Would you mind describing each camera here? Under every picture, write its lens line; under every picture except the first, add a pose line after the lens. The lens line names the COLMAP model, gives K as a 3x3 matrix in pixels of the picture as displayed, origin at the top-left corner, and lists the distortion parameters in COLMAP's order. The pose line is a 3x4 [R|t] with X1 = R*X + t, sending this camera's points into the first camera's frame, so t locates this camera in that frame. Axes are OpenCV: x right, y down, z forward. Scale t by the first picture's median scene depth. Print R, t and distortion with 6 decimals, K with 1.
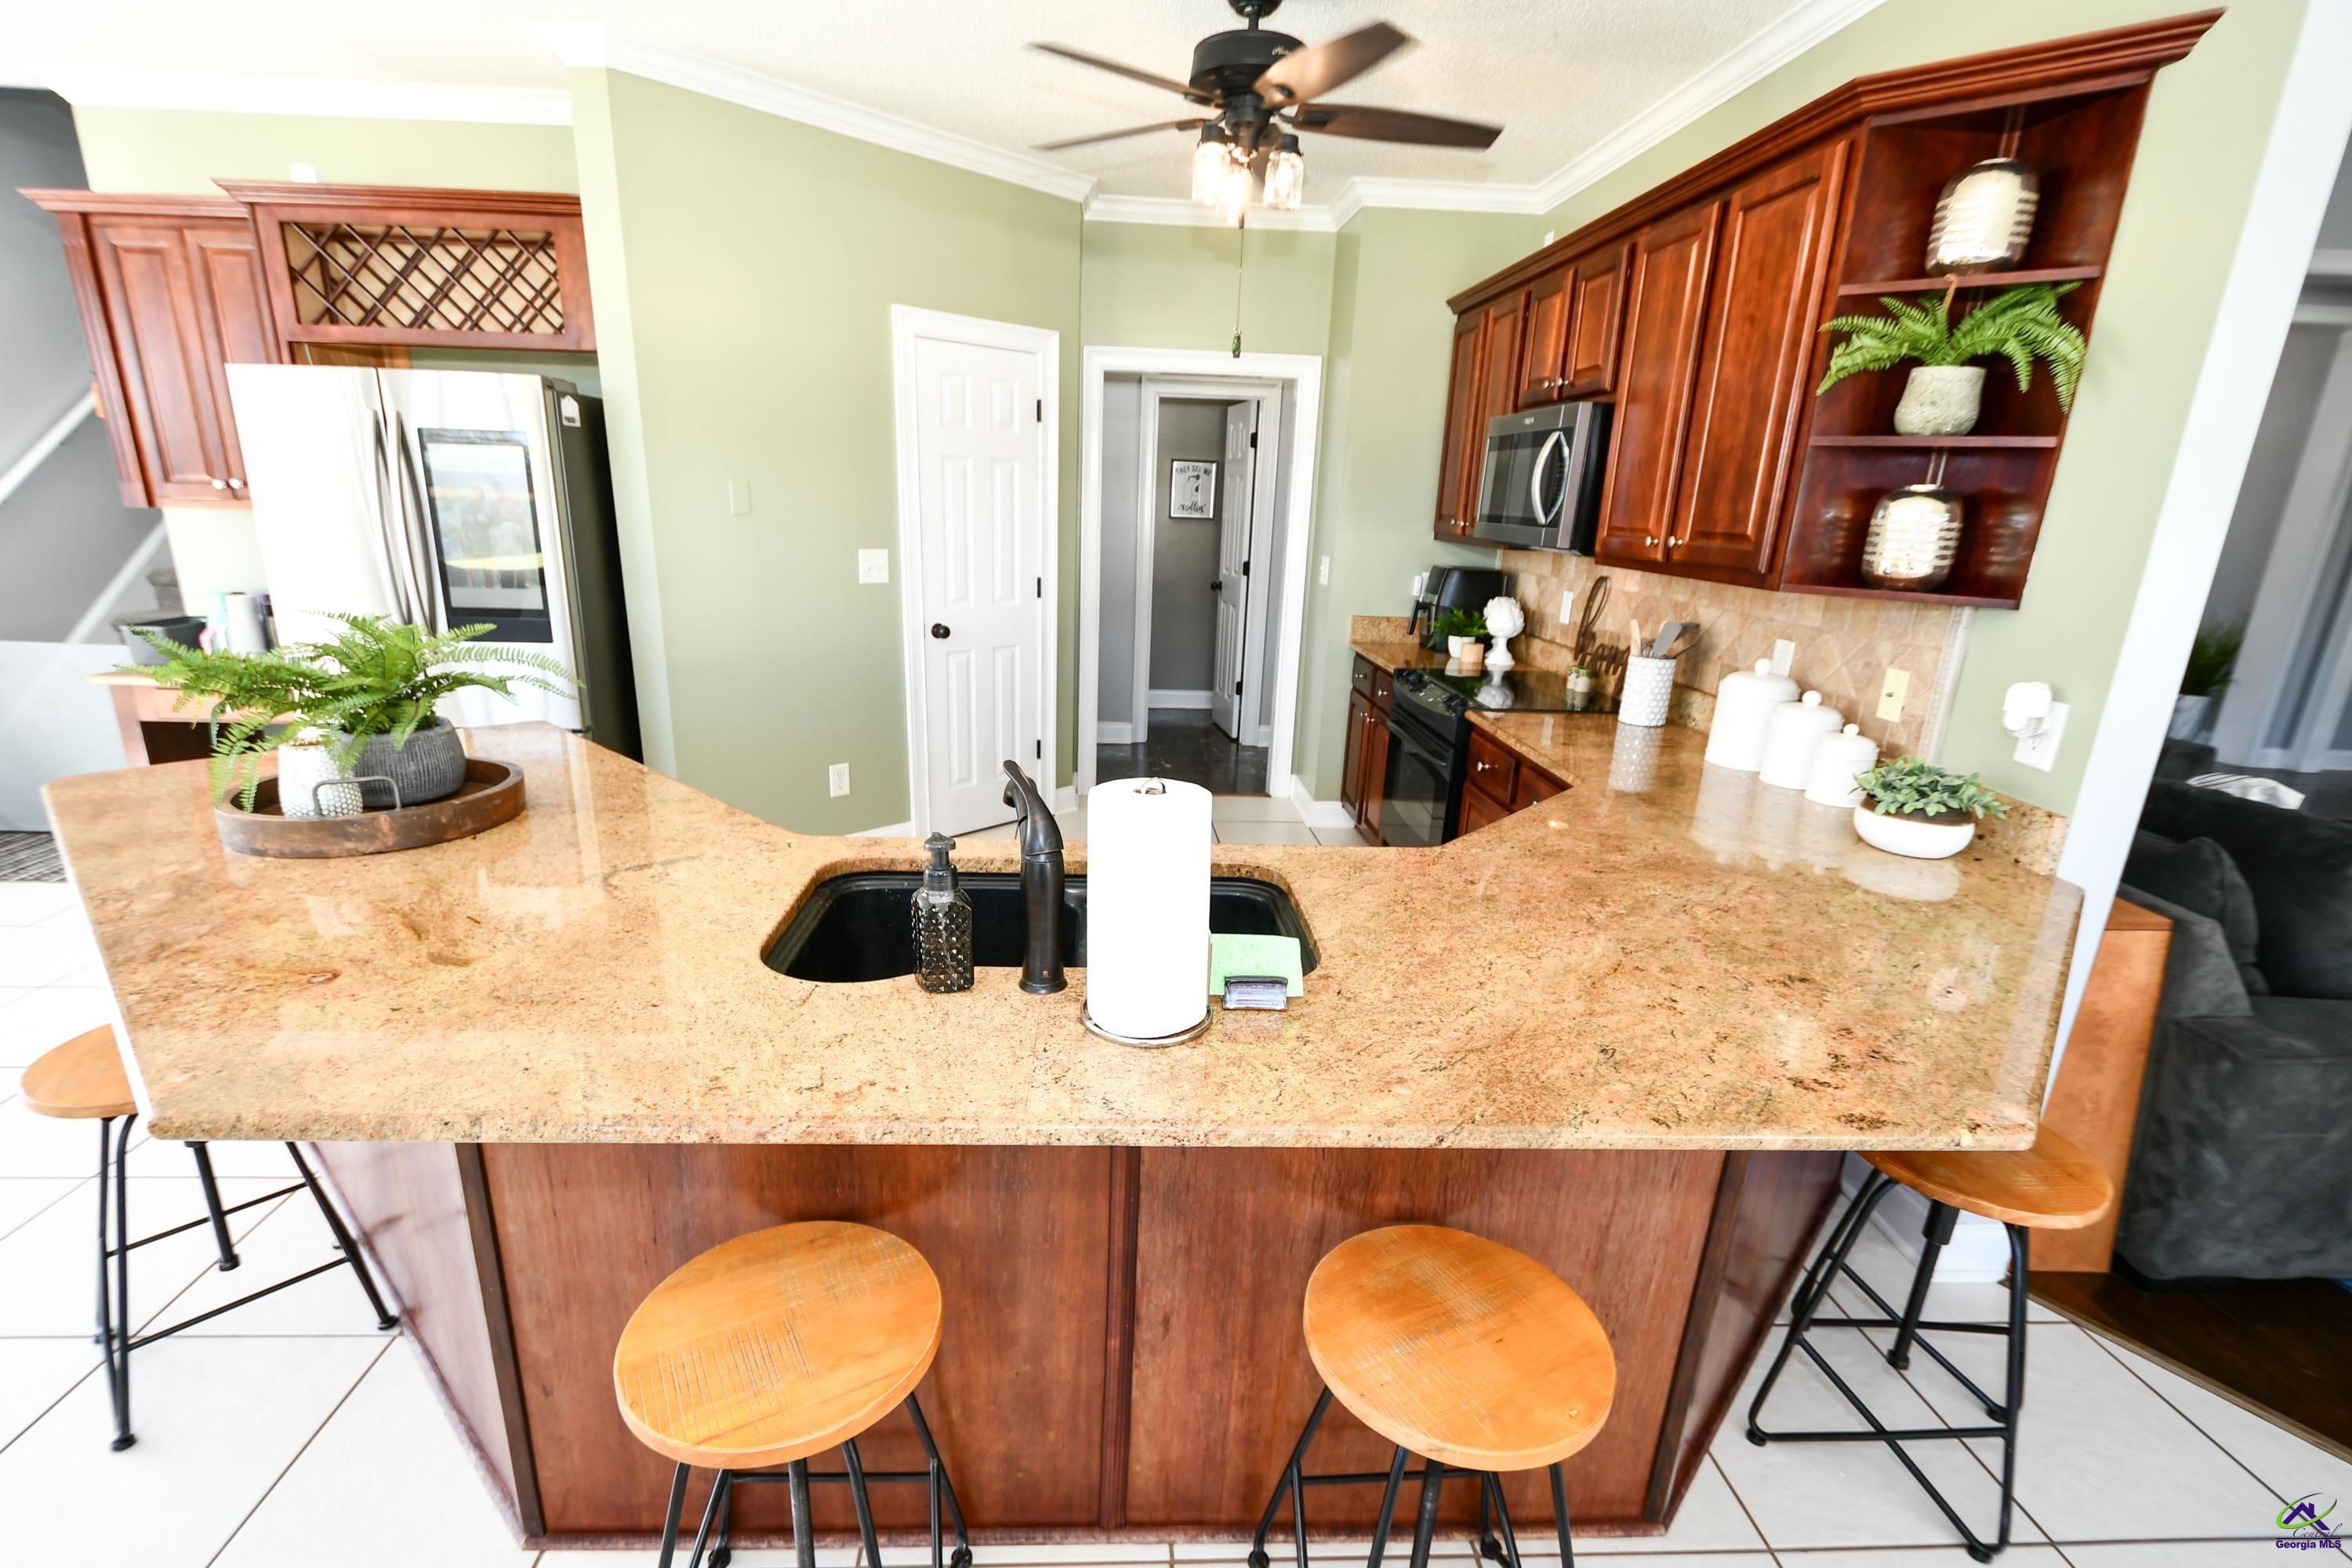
lens RADIAL K [[1045.3, 0, 1121.5], [0, 1045.3, 816.4], [0, 0, 1]] dist [0.002200, -0.002325]
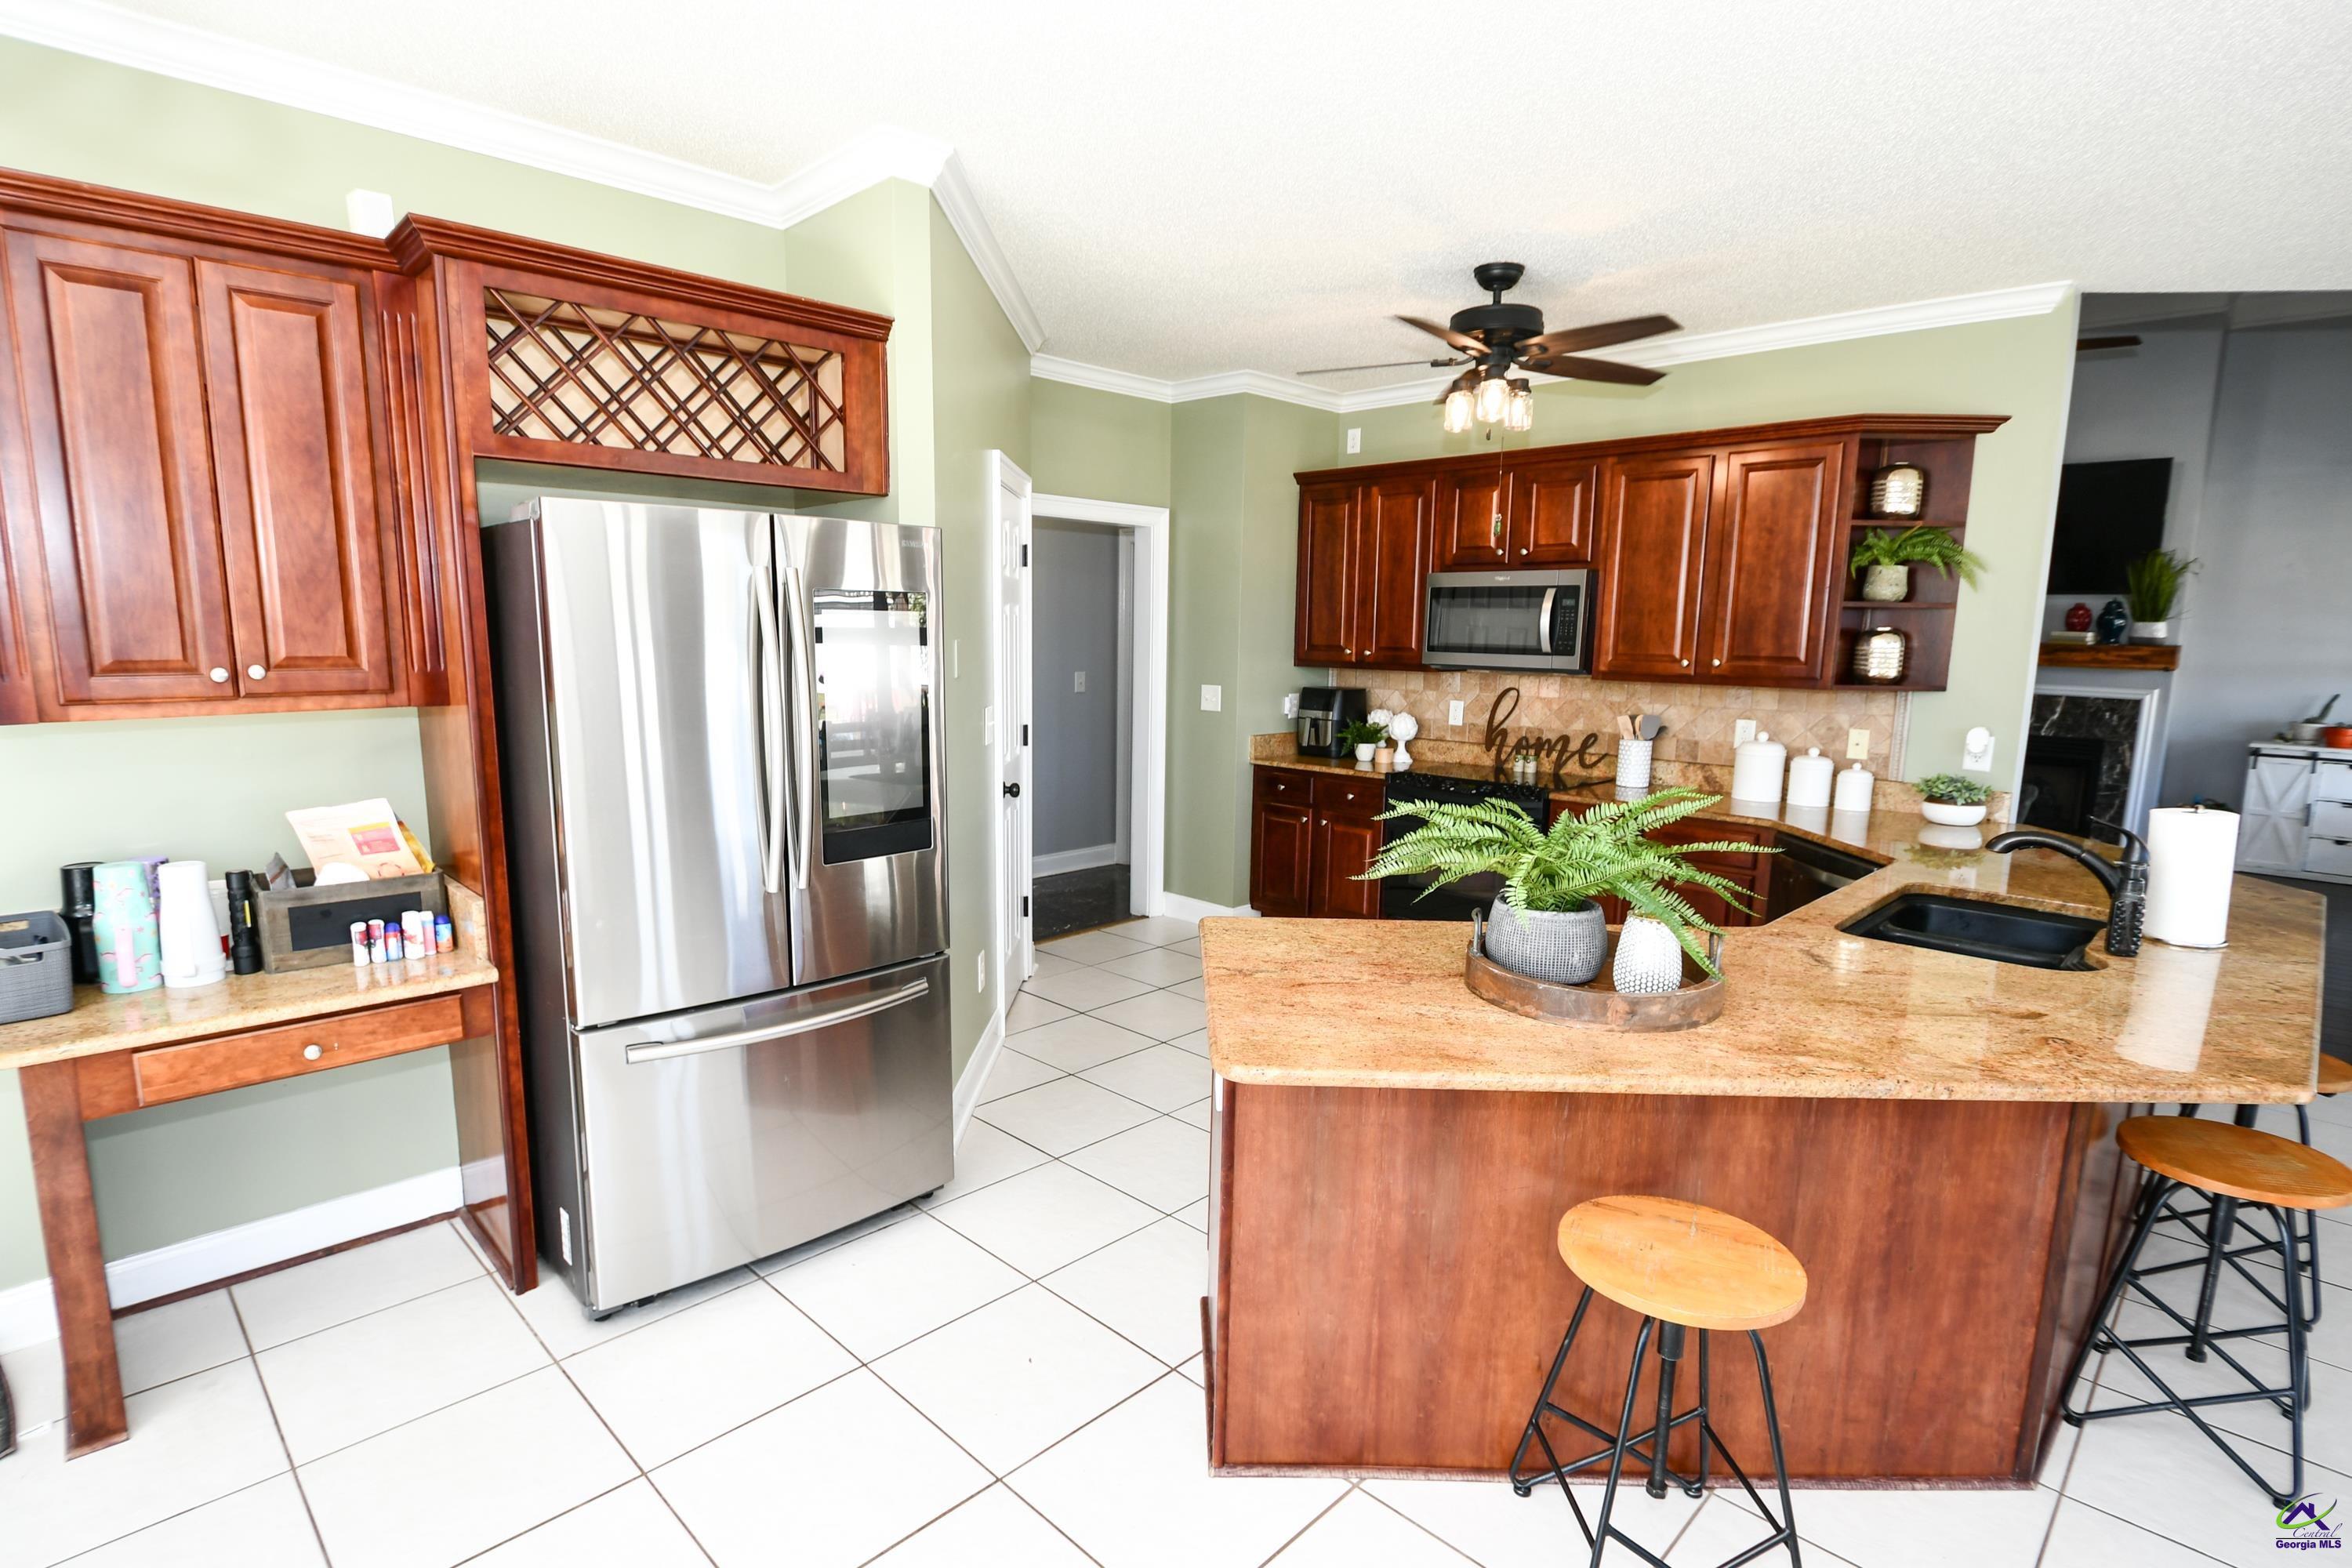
lens RADIAL K [[1154.2, 0, 1129.7], [0, 1154.2, 824.7], [0, 0, 1]] dist [0.000534, -0.006496]
pose [[0.749087, -0.136077, 0.648346, -1.402740], [0.208677, 0.977323, -0.035978, -0.167103], [-0.628747, 0.162246, 0.760495, 0.326677]]
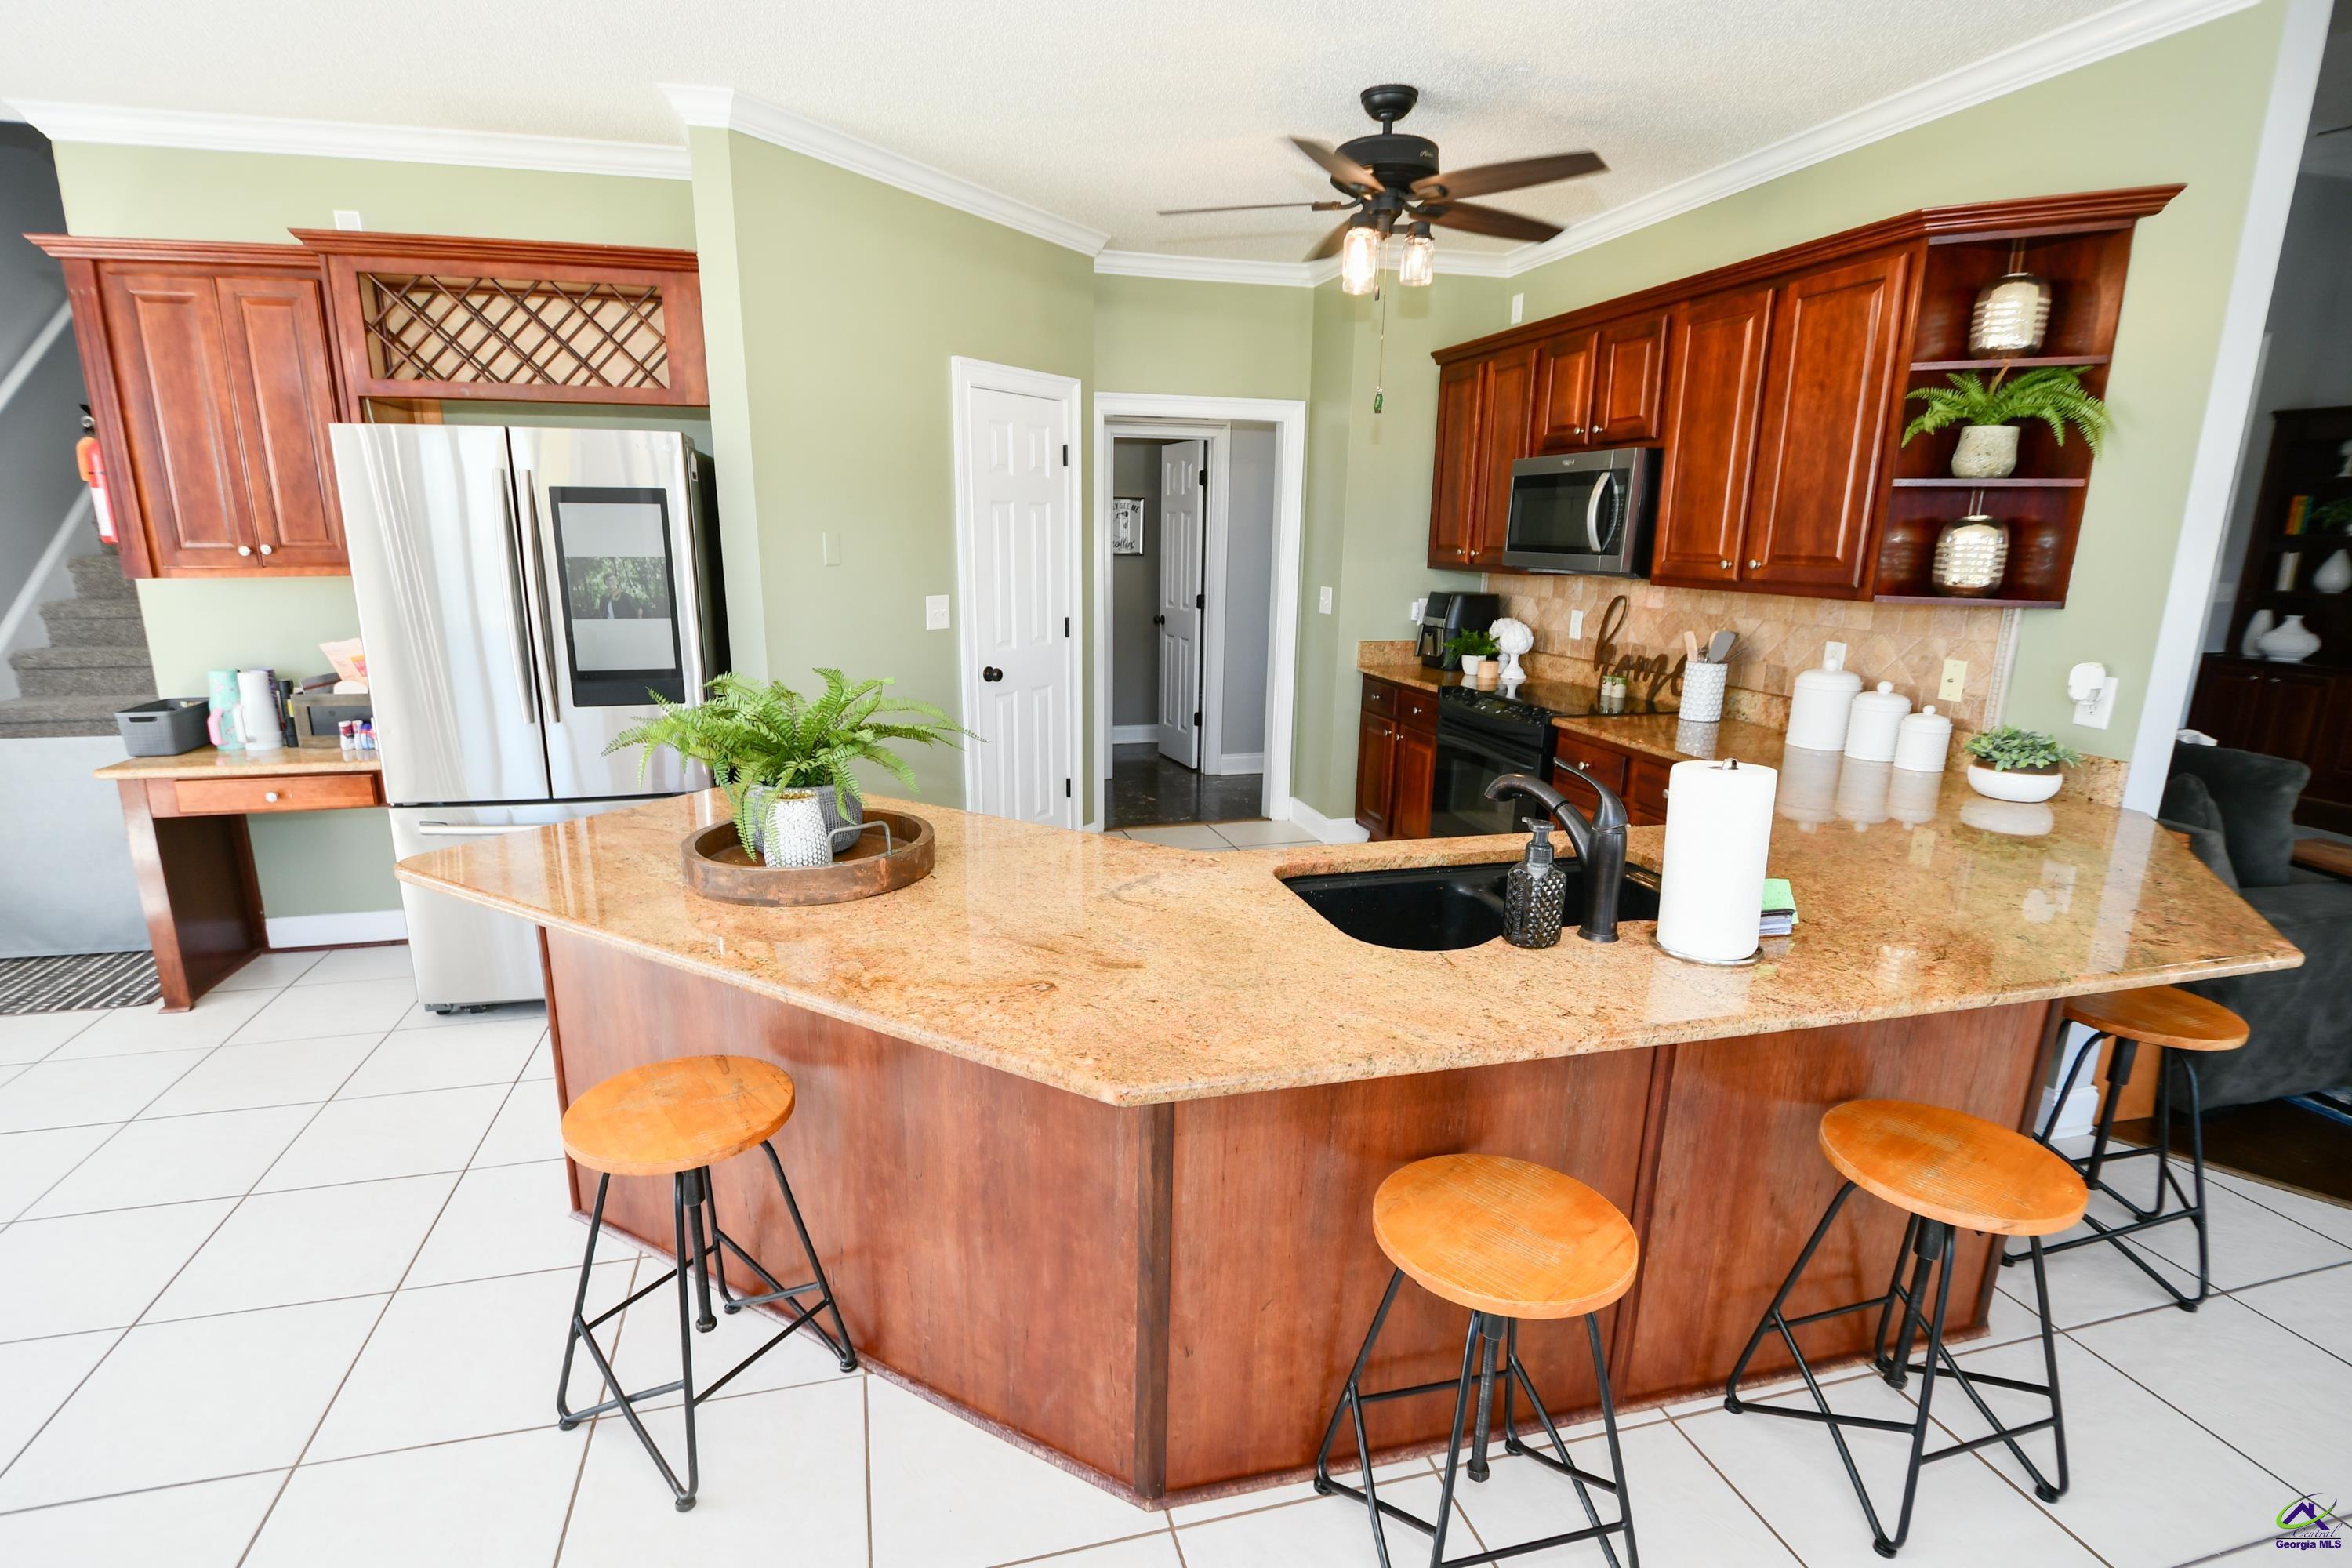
lens RADIAL K [[1108.6, 0, 1121.4], [0, 1108.6, 820.3], [0, 0, 1]] dist [0.000649, -0.009338]
pose [[0.979116, -0.074136, 0.189305, -0.493865], [0.081800, 0.996103, -0.032988, 0.012637], [-0.186121, 0.047785, 0.981364, -0.103789]]
